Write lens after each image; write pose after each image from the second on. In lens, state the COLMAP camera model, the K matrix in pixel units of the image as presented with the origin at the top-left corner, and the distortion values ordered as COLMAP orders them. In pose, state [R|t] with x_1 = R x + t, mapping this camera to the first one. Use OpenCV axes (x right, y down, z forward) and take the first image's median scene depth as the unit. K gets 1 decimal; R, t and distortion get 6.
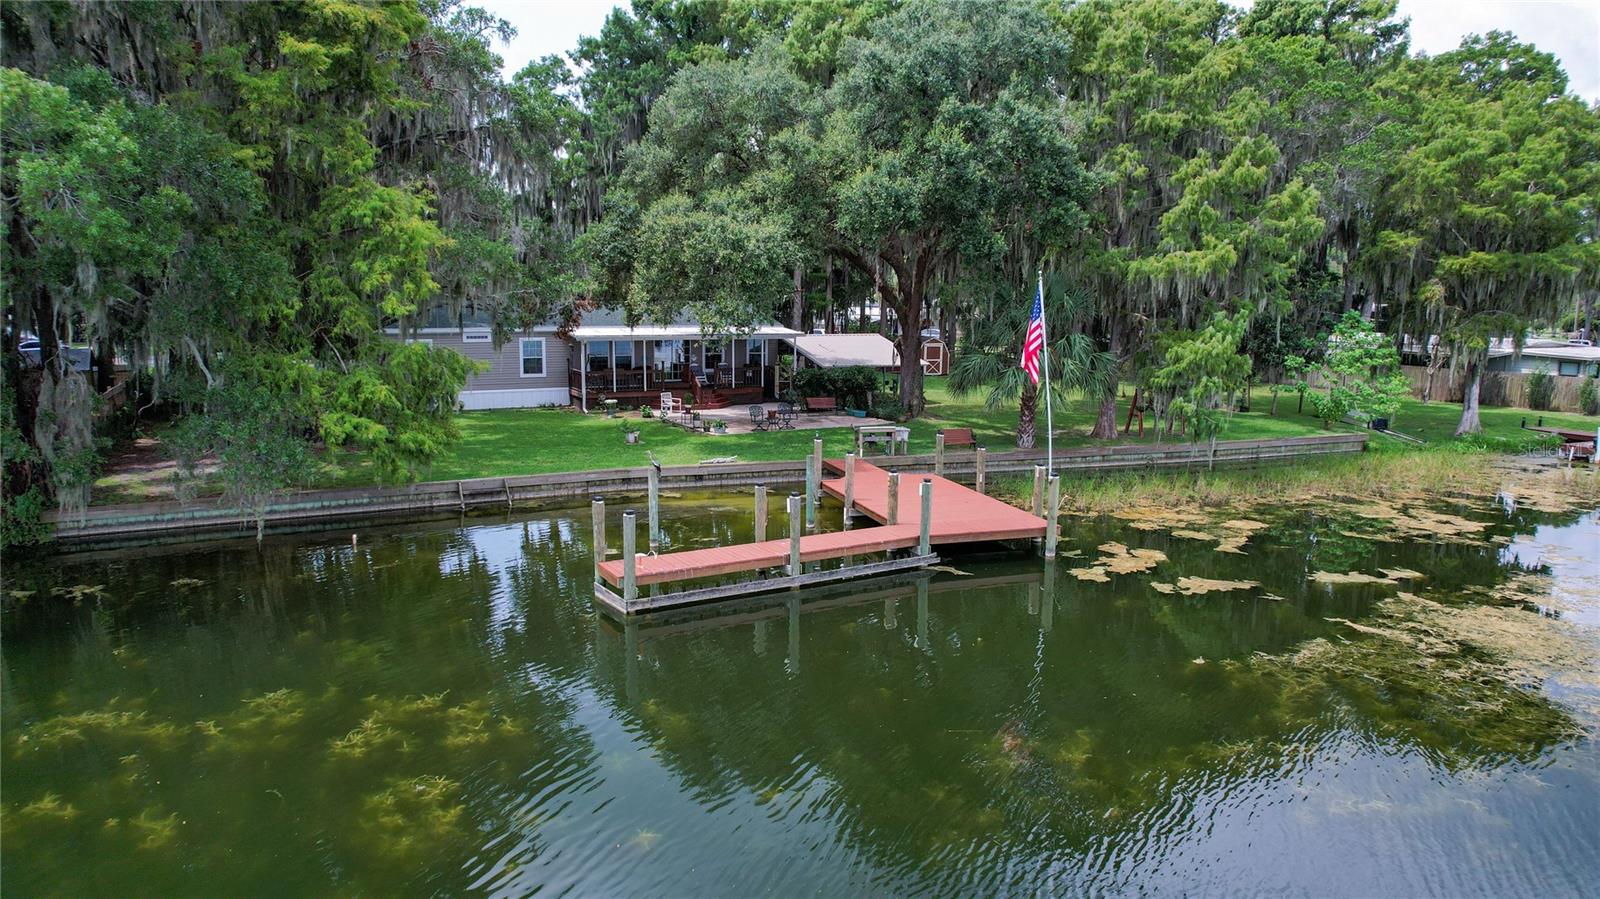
lens RADIAL K [[1020.4, 0, 802.8], [0, 1020.4, 455.9], [0, 0, 1]] dist [-0.068995, 0.057619]
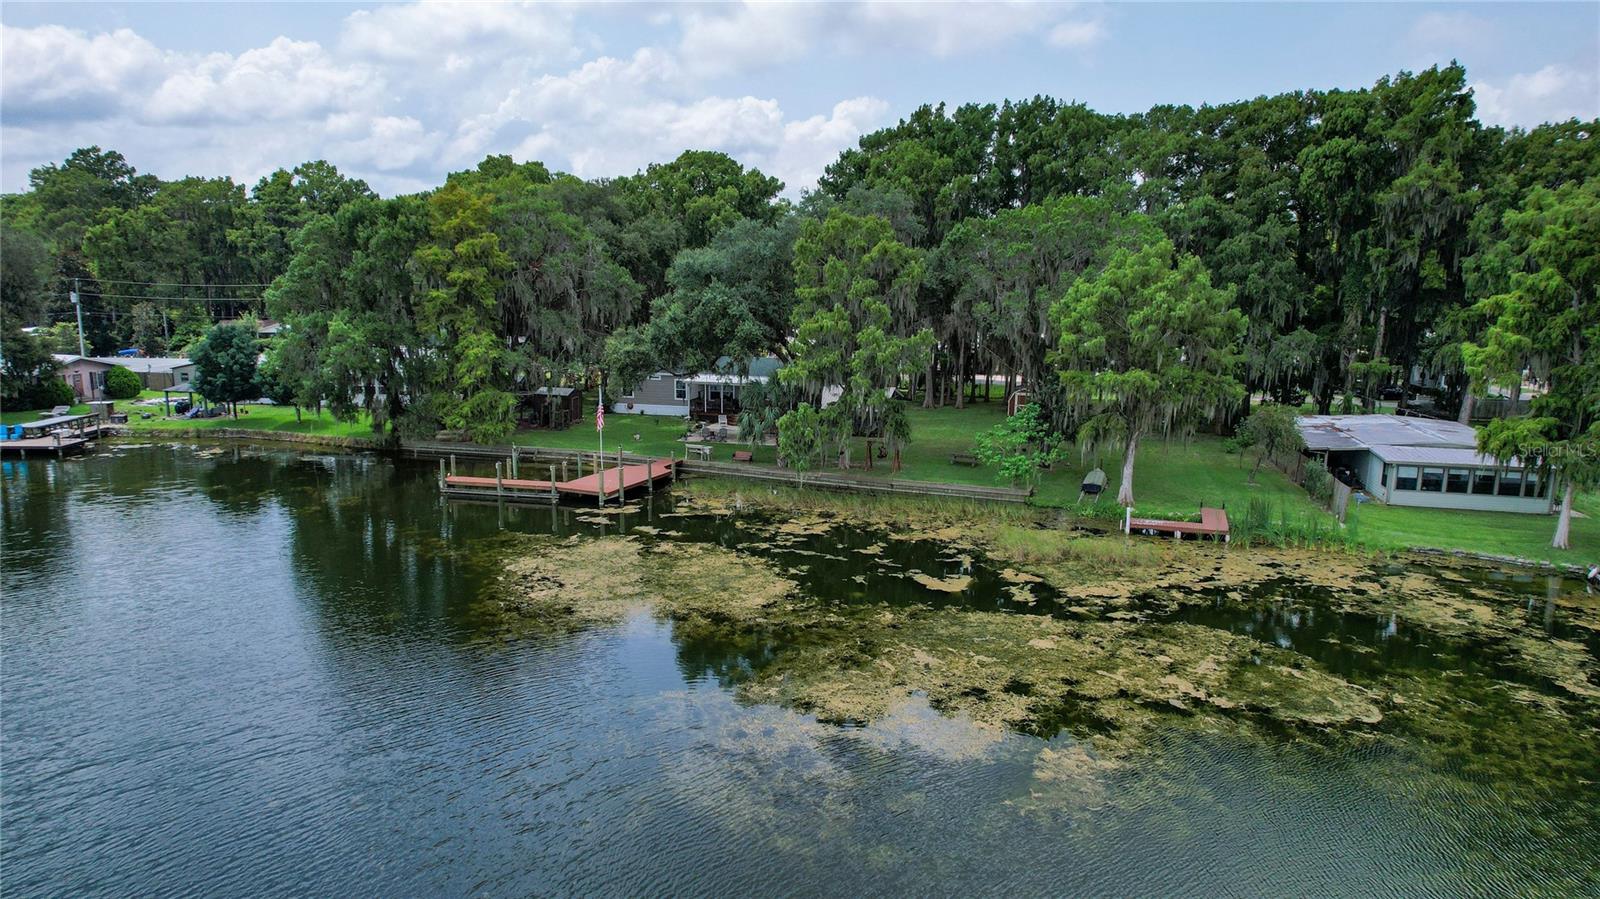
lens RADIAL K [[1020.4, 0, 801.3], [0, 1020.4, 455.6], [0, 0, 1]] dist [-0.068995, 0.057619]
pose [[0.748079, 0.119059, -0.652843, 1.838130], [-0.108784, 0.992467, 0.056343, -0.172082], [0.654633, 0.028870, 0.755395, -0.429020]]
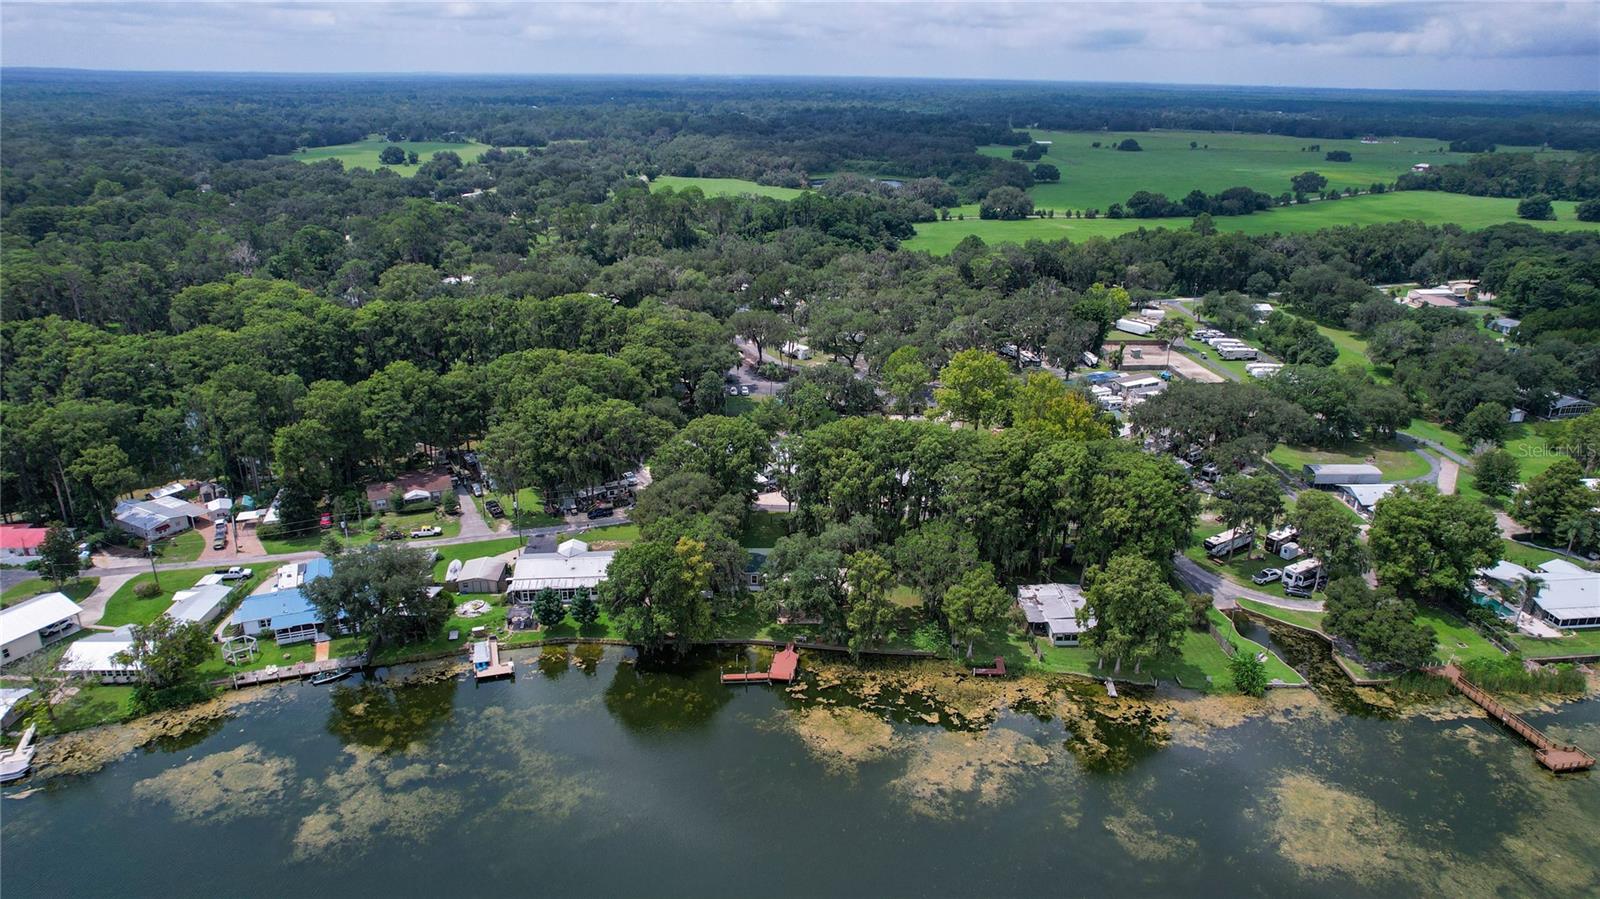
lens RADIAL K [[1020.4, 0, 804.6], [0, 1020.4, 444.3], [0, 0, 1]] dist [-0.068995, 0.057619]
pose [[0.901984, 0.150914, -0.404536, 2.322405], [-0.072582, 0.976592, 0.202487, -2.310445], [0.425625, -0.153278, 0.891824, -3.840199]]
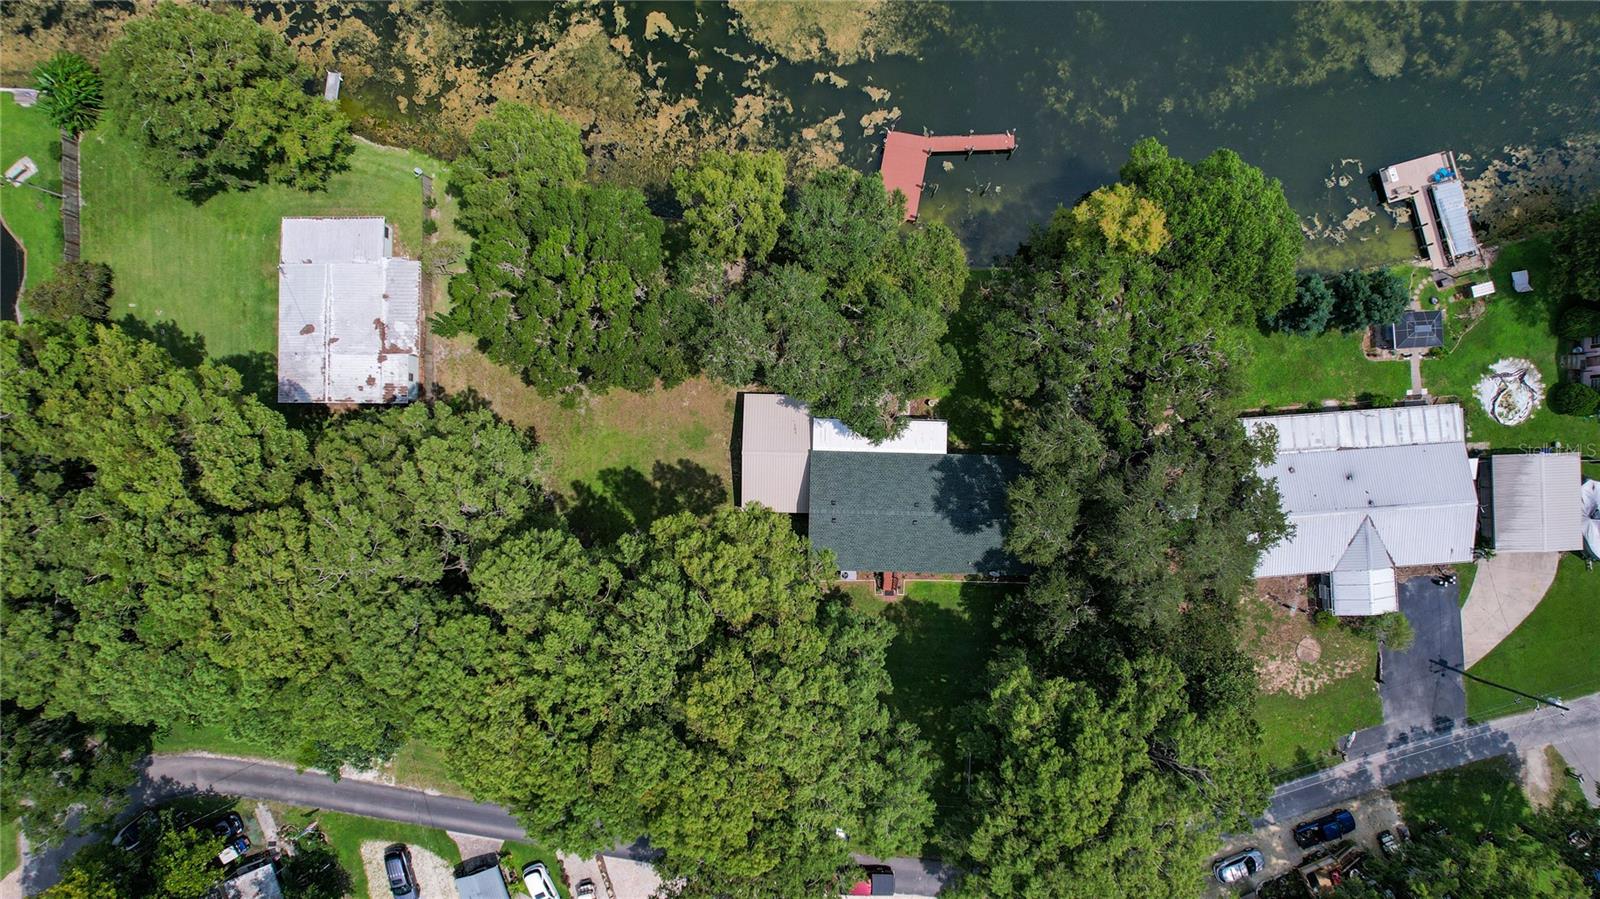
lens RADIAL K [[1020.4, 0, 808.9], [0, 1020.4, 447.8], [0, 0, 1]] dist [-0.068995, 0.057619]
pose [[-0.881122, -0.472866, -0.004677, -0.011107], [0.072111, -0.144130, 0.986928, -3.155716], [-0.467359, 0.869266, 0.161094, 1.319453]]
